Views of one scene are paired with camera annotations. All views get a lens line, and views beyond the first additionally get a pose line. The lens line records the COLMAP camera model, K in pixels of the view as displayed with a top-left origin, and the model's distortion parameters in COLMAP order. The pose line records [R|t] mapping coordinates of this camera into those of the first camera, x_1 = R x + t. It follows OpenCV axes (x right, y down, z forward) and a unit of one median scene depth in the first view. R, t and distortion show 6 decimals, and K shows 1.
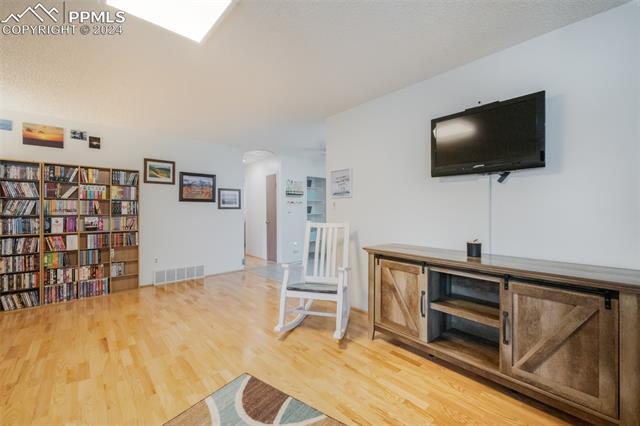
lens RADIAL K [[259.3, 0, 320.0], [0, 259.3, 213.0], [0, 0, 1]] dist [-0.003154, -0.000379]
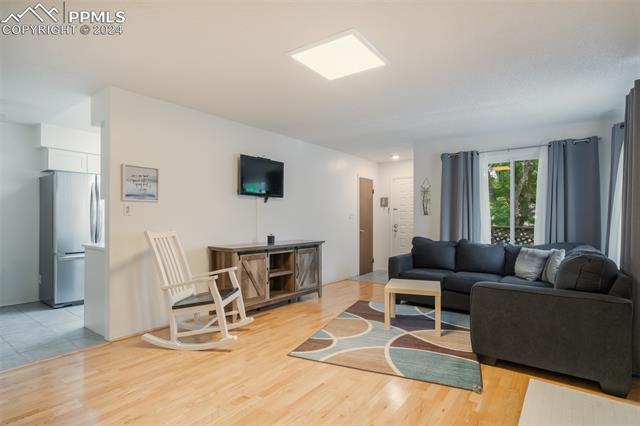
lens RADIAL K [[331.4, 0, 320.0], [0, 331.4, 213.0], [0, 0, 1]] dist [-0.000254, 0.000018]
pose [[-0.180281, 0.013730, 0.983519, -1.727766], [0.002599, 0.999906, -0.013483, -0.011673], [-0.983612, 0.000126, -0.180300, 1.072375]]
